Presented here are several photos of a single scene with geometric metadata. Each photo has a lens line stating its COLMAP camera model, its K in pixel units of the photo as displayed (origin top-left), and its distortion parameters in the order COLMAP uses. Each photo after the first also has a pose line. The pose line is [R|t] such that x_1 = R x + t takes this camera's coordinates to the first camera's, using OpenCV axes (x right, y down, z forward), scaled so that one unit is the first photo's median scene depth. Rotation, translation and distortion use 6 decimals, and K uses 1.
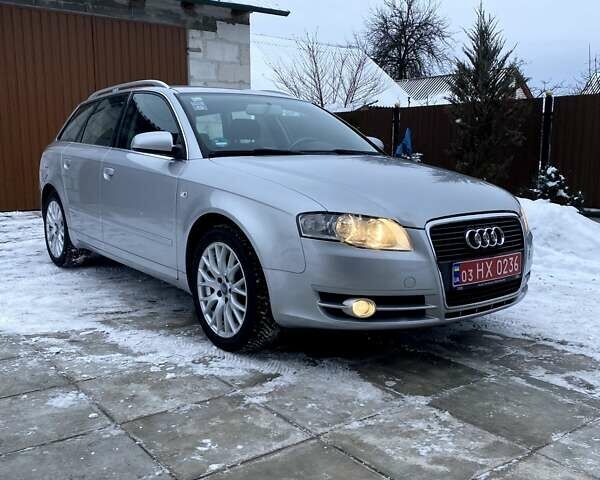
lens RADIAL K [[619.3, 0, 304.0], [0, 619.3, 241.5], [0, 0, 1]] dist [-0.010079, 0.000000]
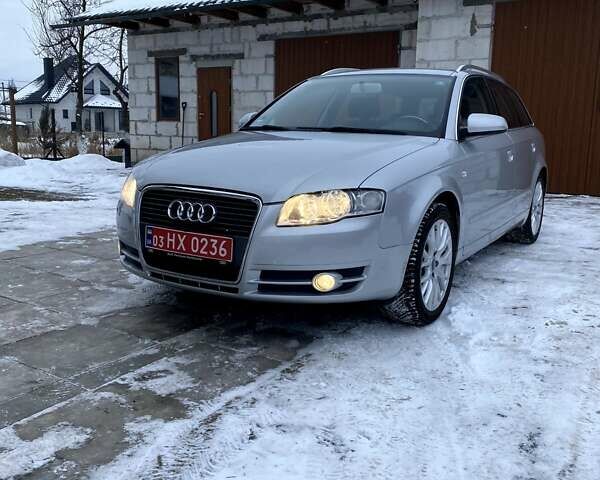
lens RADIAL K [[619.3, 0, 304.2], [0, 619.3, 238.5], [0, 0, 1]] dist [-0.010079, 0.000000]
pose [[0.329575, 0.166141, -0.929396, 1.285383], [-0.156512, 0.980389, 0.119755, -0.111445], [0.931066, 0.105993, 0.349115, 0.830983]]
